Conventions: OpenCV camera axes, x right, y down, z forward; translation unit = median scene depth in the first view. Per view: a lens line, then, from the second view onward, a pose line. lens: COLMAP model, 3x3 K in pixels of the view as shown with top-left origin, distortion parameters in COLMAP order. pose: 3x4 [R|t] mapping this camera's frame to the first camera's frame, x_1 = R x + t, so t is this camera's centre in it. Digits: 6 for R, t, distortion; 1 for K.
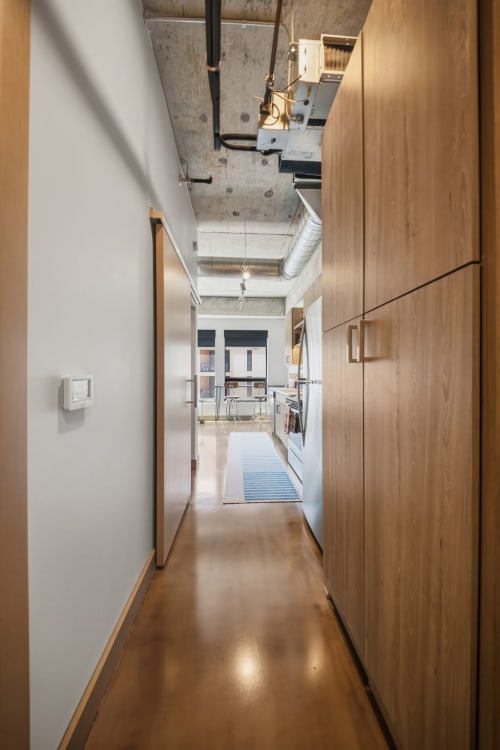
lens RADIAL K [[270.6, 0, 252.0], [0, 270.6, 375.3], [0, 0, 1]] dist [-0.000914, -0.001620]
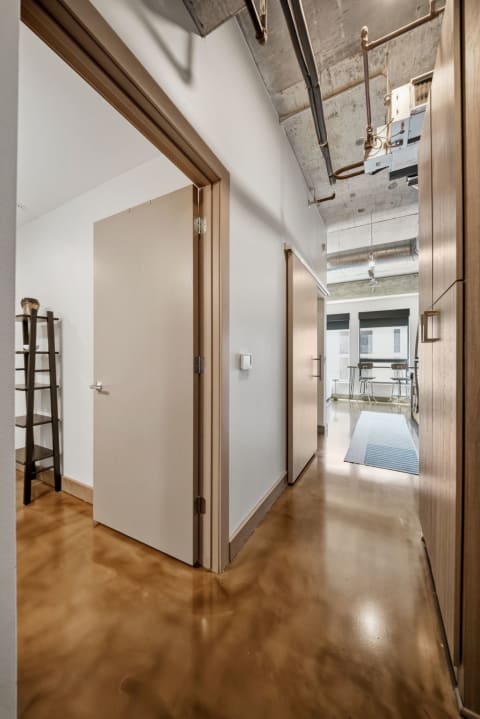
lens RADIAL K [[259.4, 0, 241.5], [0, 259.4, 357.2], [0, 0, 1]] dist [-0.000914, -0.001620]
pose [[0.848967, 0.002381, -0.528441, 0.087756], [-0.002016, 0.999997, 0.001267, 0.007381], [0.528442, -0.000010, 0.848969, -0.167246]]
